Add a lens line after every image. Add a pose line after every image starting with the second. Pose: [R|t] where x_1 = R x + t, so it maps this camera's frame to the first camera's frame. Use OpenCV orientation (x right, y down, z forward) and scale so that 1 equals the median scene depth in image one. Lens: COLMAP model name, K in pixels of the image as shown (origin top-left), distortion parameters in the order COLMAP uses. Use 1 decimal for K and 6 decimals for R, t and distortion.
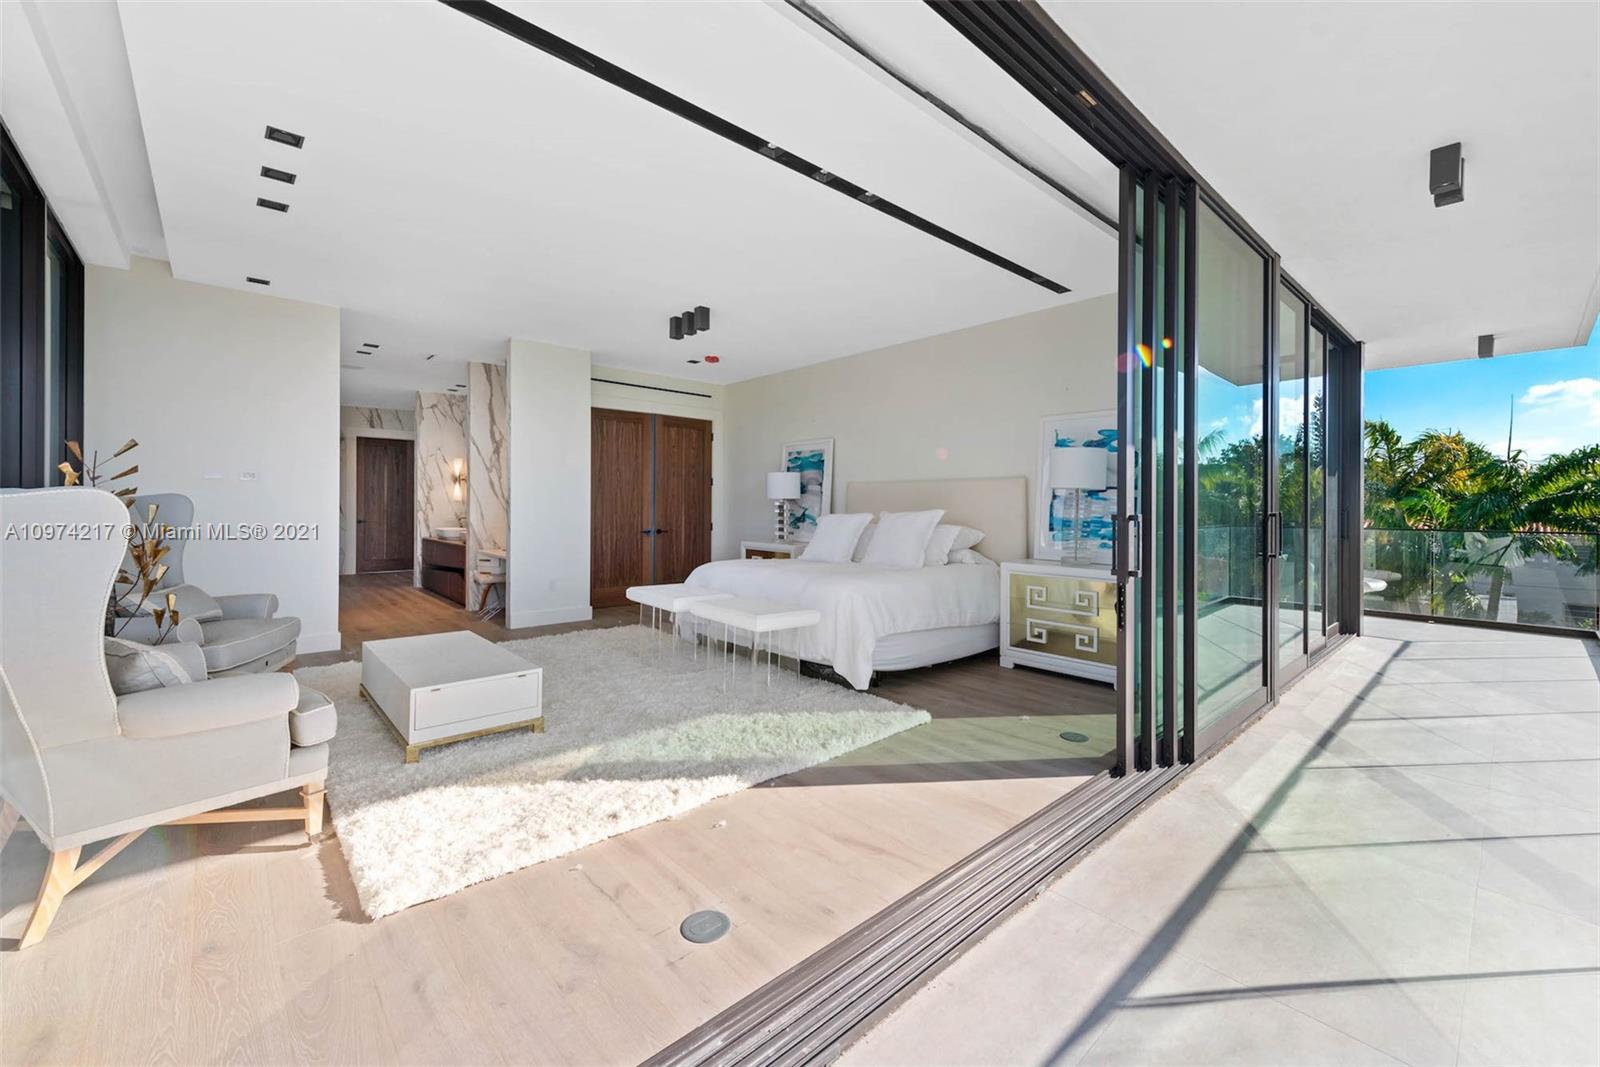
lens RADIAL K [[633.4, 0, 798.8], [0, 633.4, 502.3], [0, 0, 1]] dist [0.016152, -0.003719]
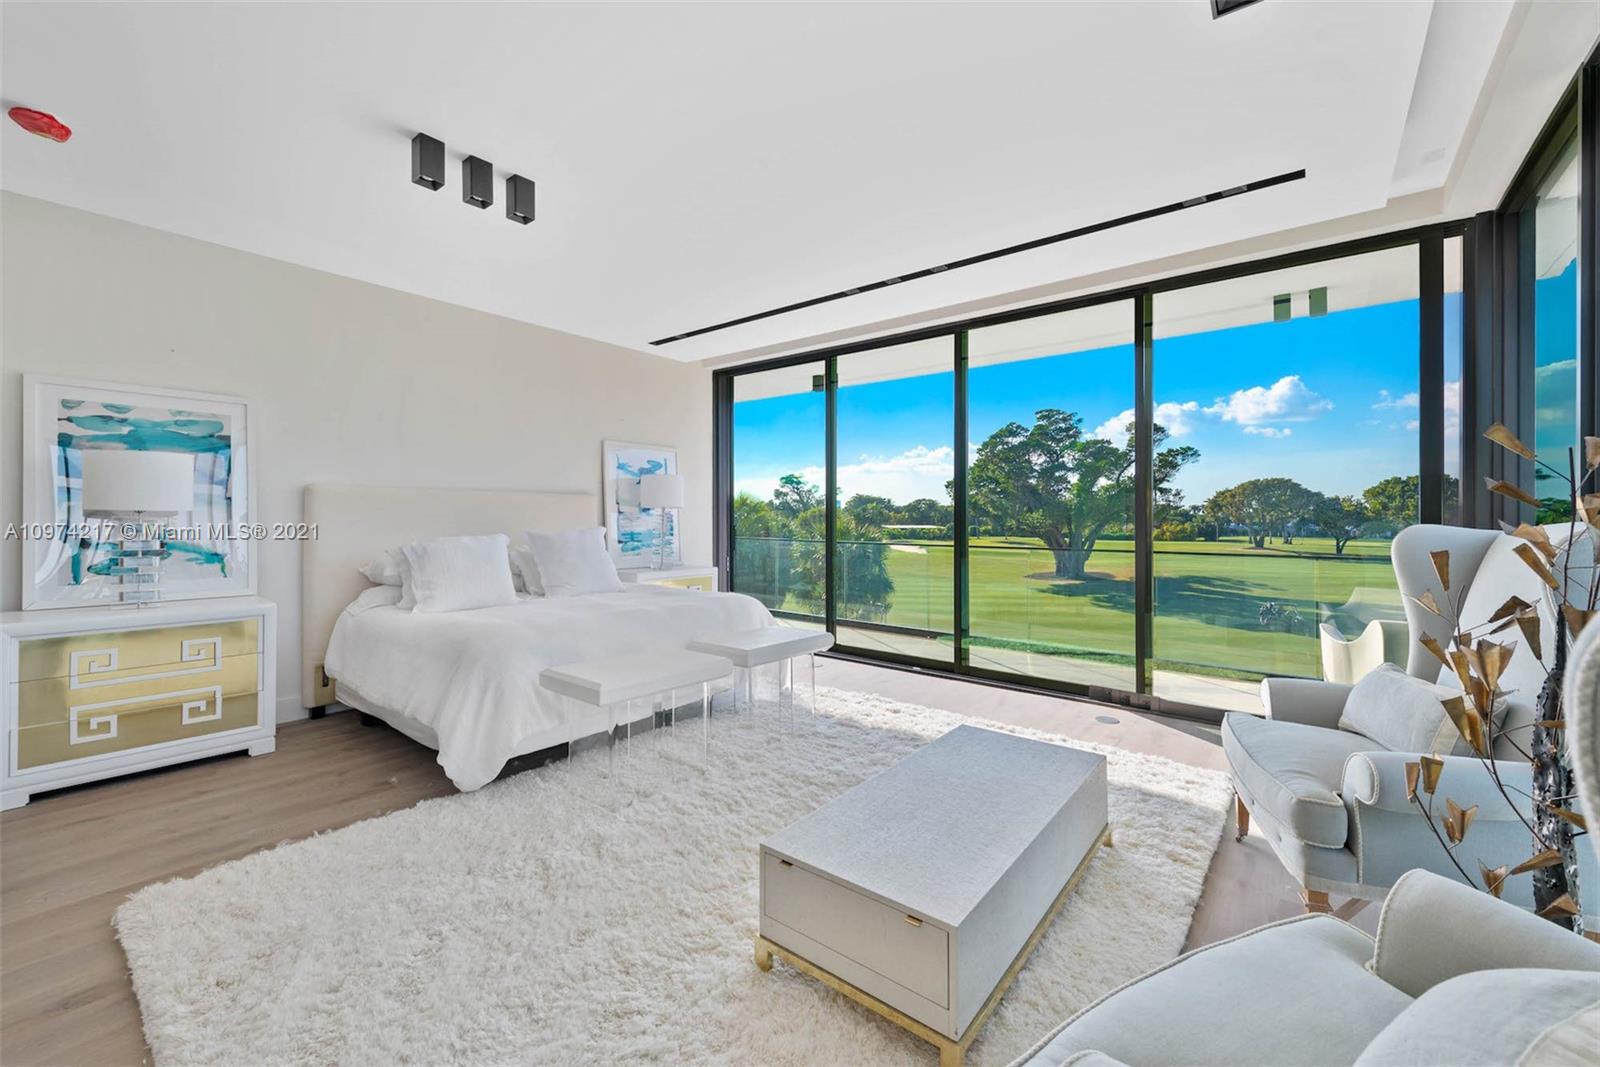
lens RADIAL K [[633.4, 0, 795.0], [0, 633.4, 505.5], [0, 0, 1]] dist [0.016152, -0.003719]
pose [[-0.167402, 0.012885, 0.985804, -0.349363], [-0.007223, 0.999872, -0.014295, 0.002588], [-0.985862, -0.009513, -0.167288, 0.478083]]
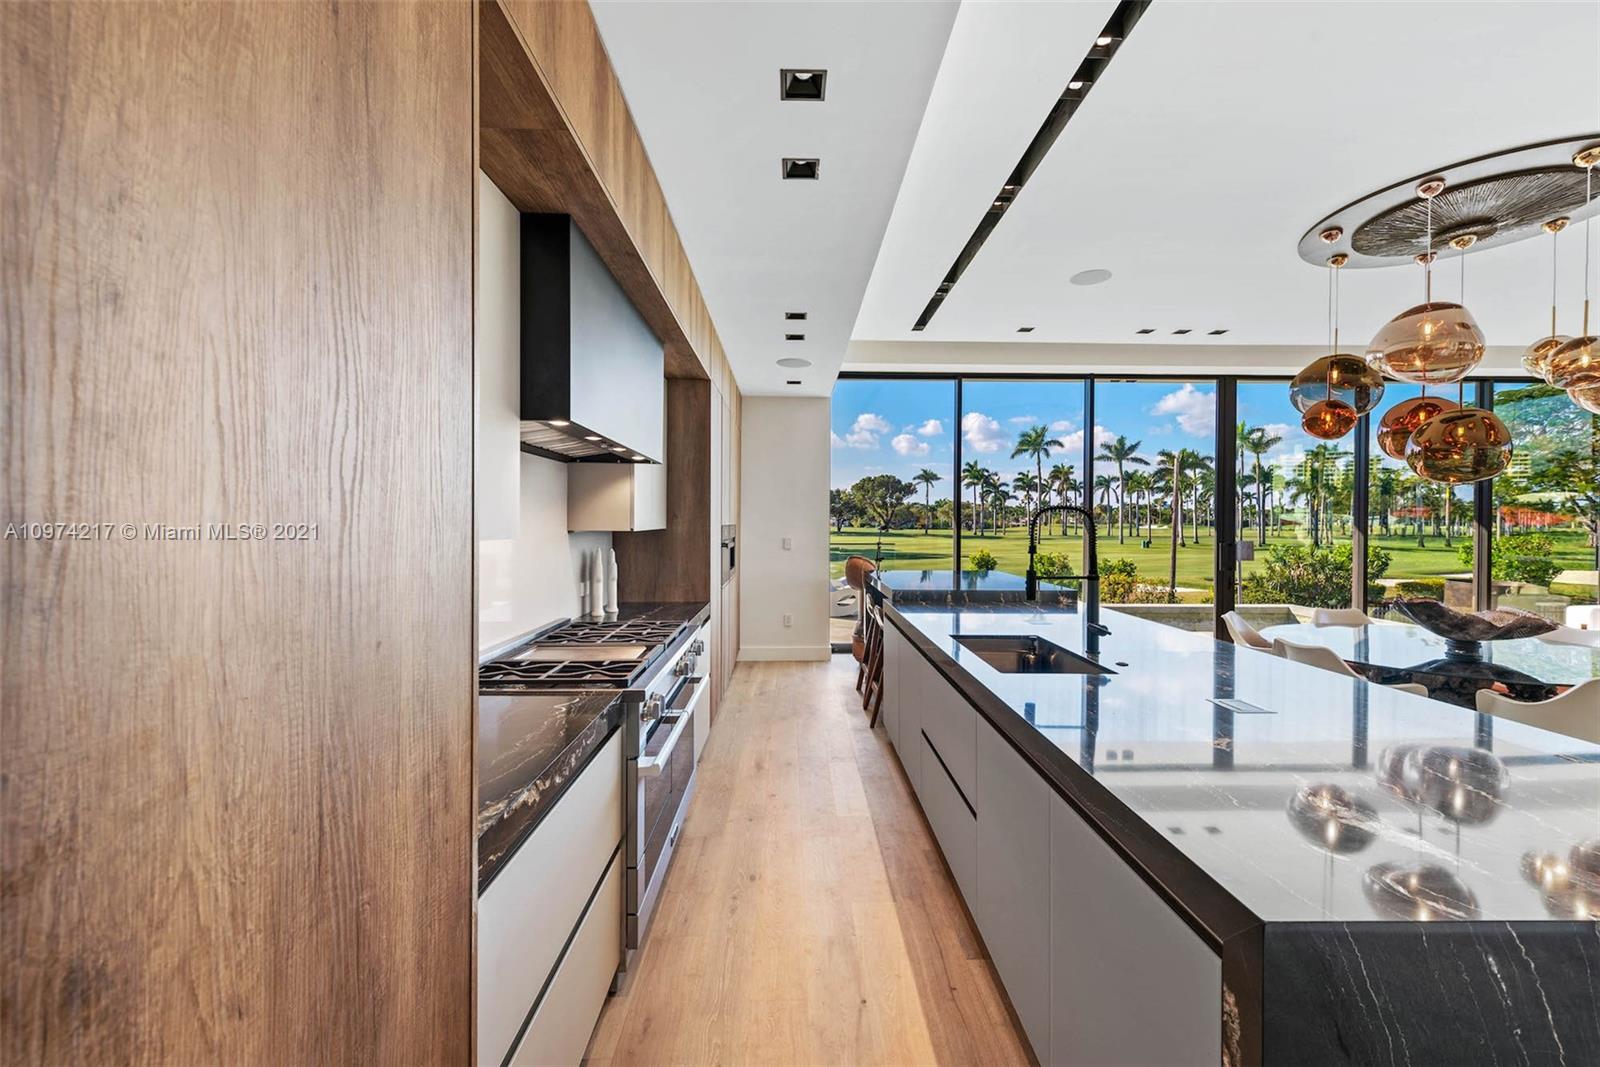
lens RADIAL K [[633.4, 0, 799.0], [0, 633.4, 525.5], [0, 0, 1]] dist [0.016152, -0.003719]
pose [[-0.767794, -0.009410, 0.640628, -0.339860], [-0.009424, 0.999950, 0.003393, 0.009773], [-0.640627, -0.003433, -0.767844, 0.492300]]
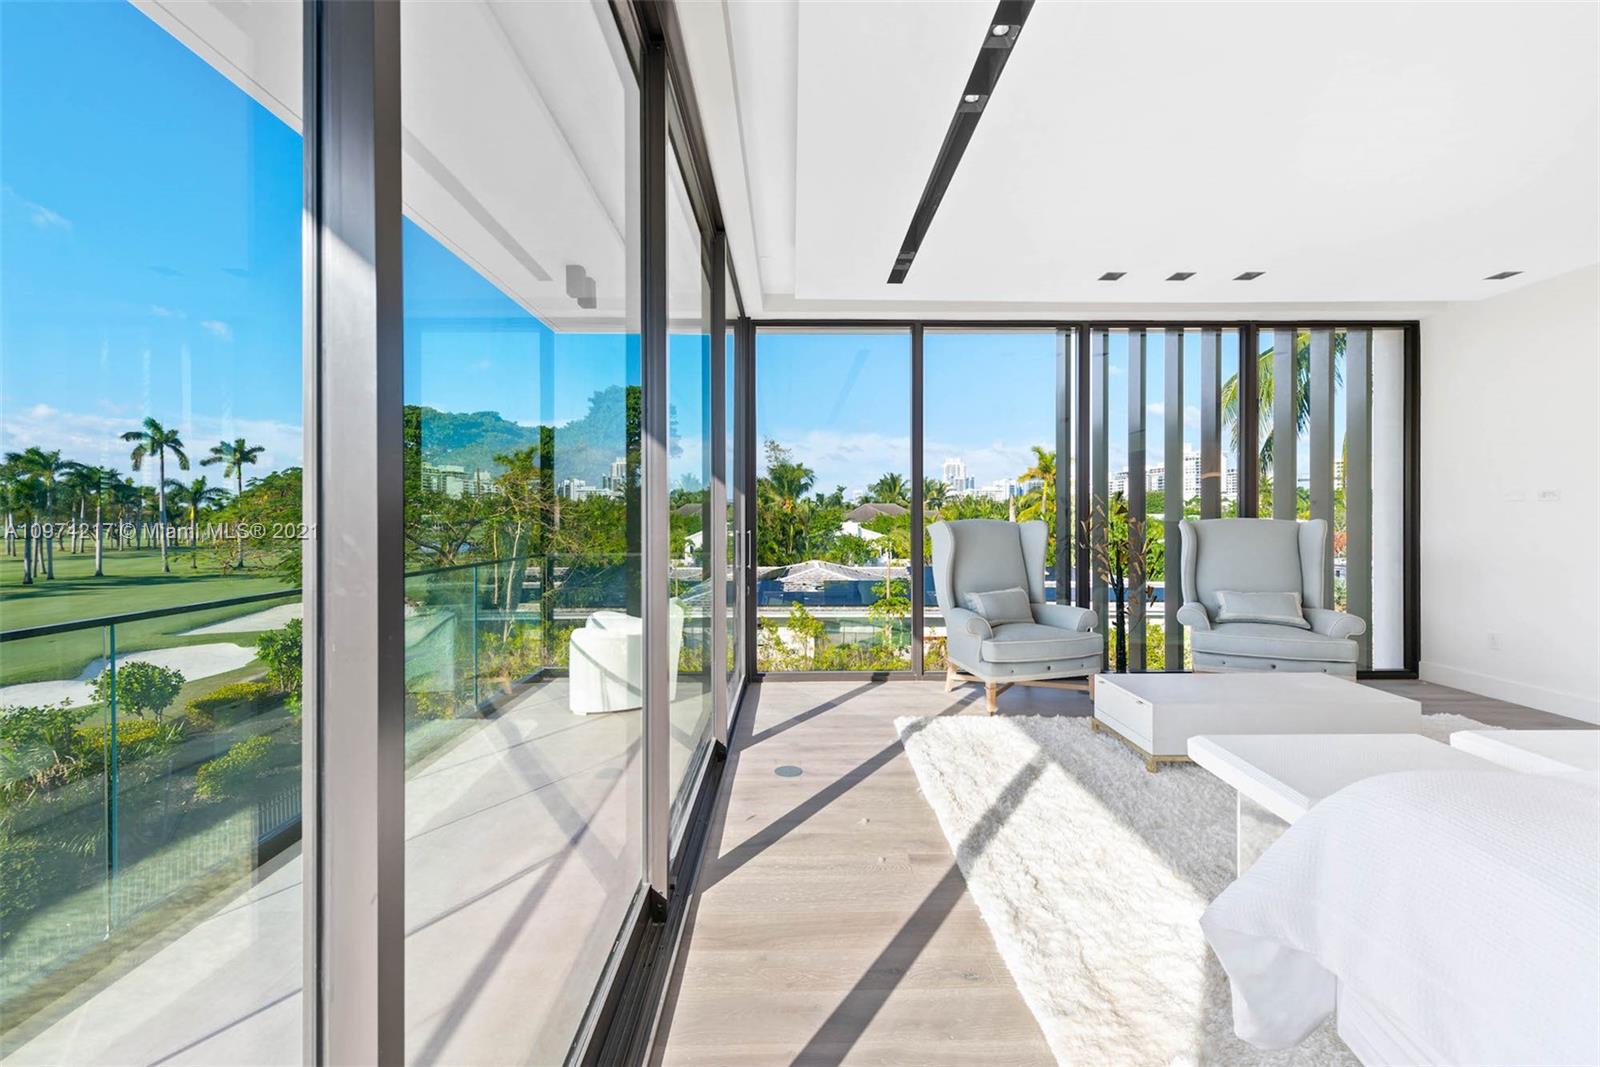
lens RADIAL K [[633.4, 0, 805.4], [0, 633.4, 524.3], [0, 0, 1]] dist [0.016152, -0.003719]
pose [[-0.641565, 0.003407, -0.767061, -0.337970], [0.001004, 0.999993, 0.003601, 0.002621], [0.767068, 0.001540, -0.641564, 0.477111]]
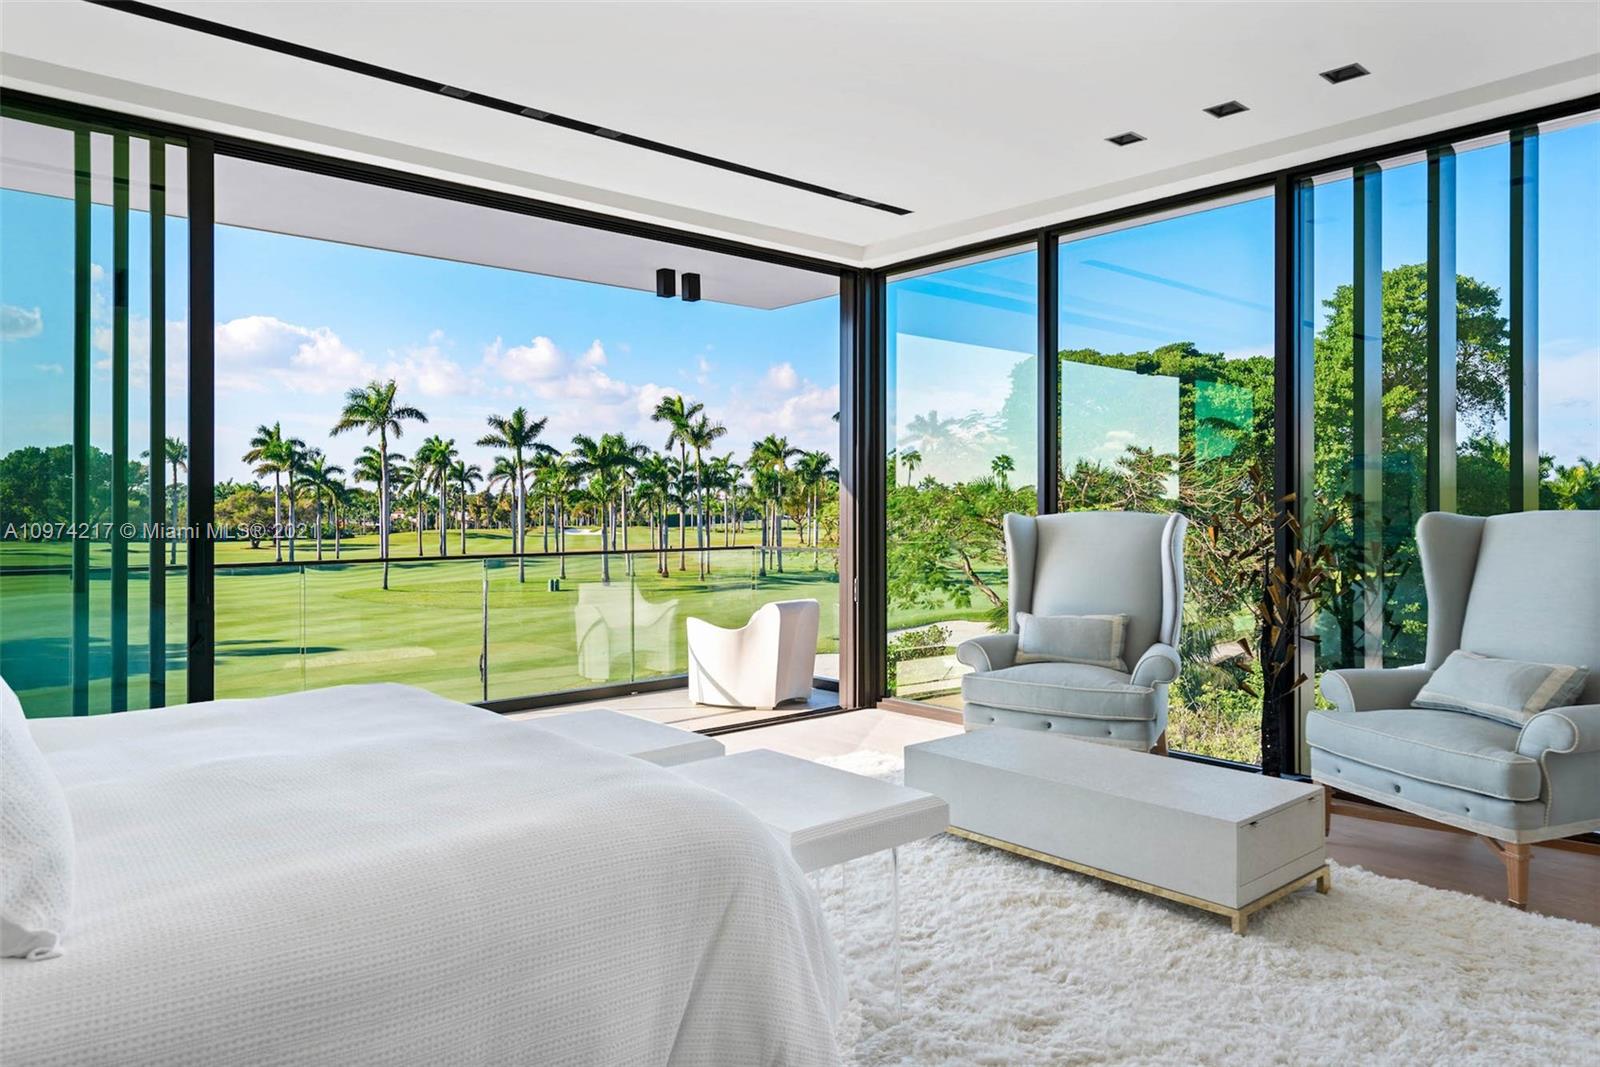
lens RADIAL K [[1065.8, 0, 809.2], [0, 1065.8, 516.4], [0, 0, 1]] dist [0.021066, -0.012392]
pose [[-0.999963, -0.003239, -0.007923, -0.343727], [-0.003264, 0.999990, 0.003201, 0.002616], [0.007912, 0.003227, -0.999963, 0.483456]]
